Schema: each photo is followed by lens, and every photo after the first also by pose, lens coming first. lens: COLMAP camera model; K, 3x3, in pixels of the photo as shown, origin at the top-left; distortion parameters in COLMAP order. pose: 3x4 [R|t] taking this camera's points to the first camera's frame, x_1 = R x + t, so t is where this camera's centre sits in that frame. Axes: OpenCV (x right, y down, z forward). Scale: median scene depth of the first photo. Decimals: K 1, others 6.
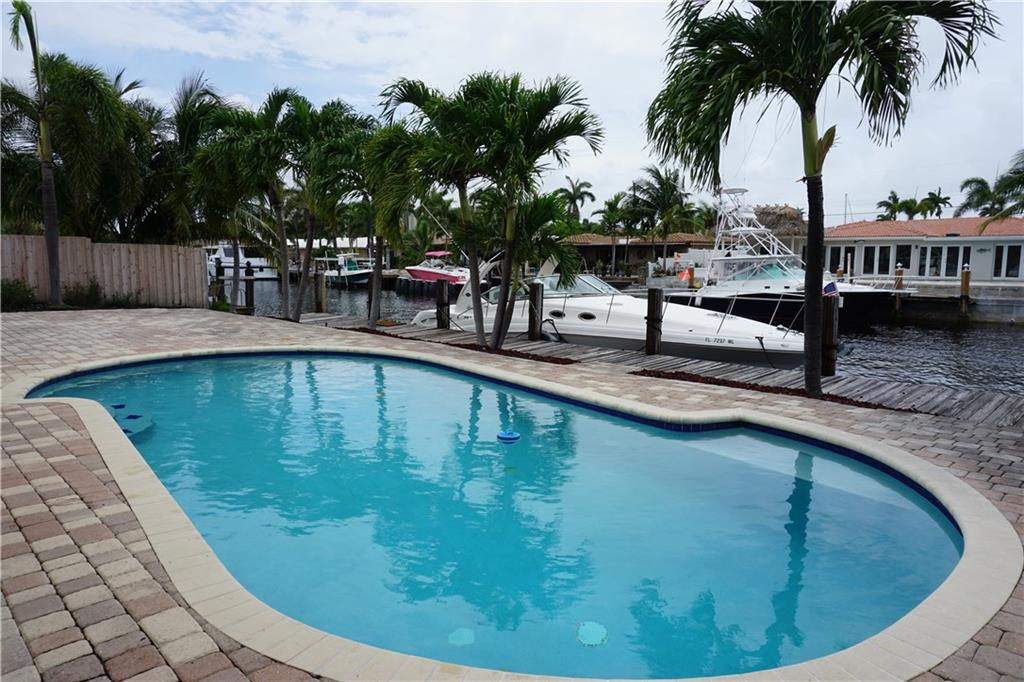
lens RADIAL K [[679.3, 0, 507.3], [0, 679.3, 343.4], [0, 0, 1]] dist [-0.045554, 0.028378]
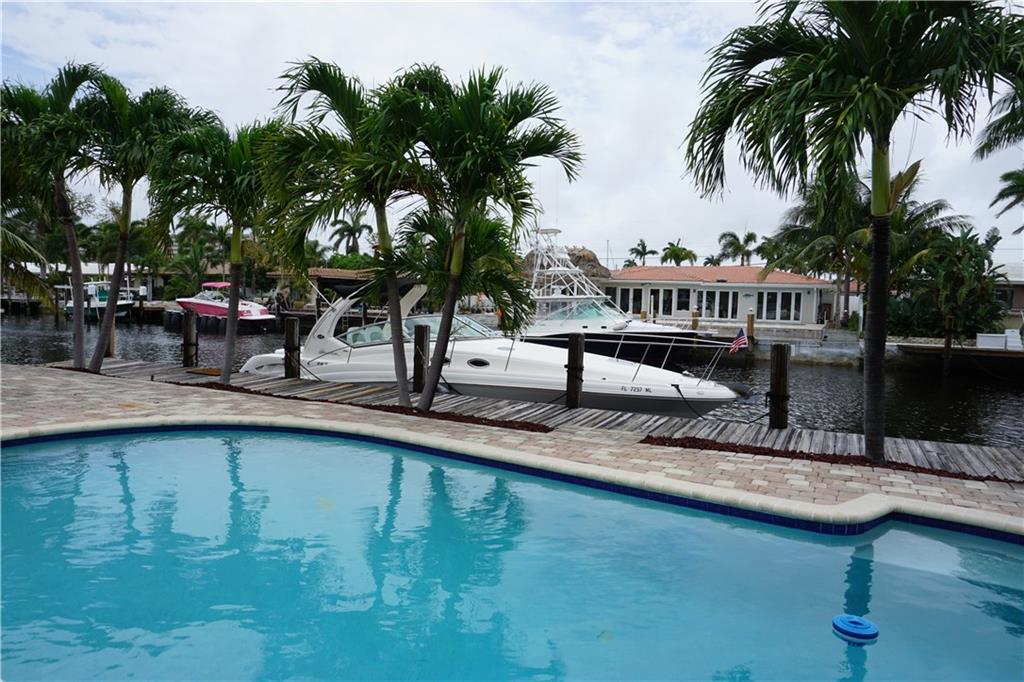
lens RADIAL K [[679.3, 0, 501.2], [0, 679.3, 341.5], [0, 0, 1]] dist [-0.045554, 0.028378]
pose [[0.943858, 0.002061, 0.330345, -0.075103], [0.015881, 0.998541, -0.051603, -0.011160], [-0.329969, 0.053952, 0.942449, 0.083600]]
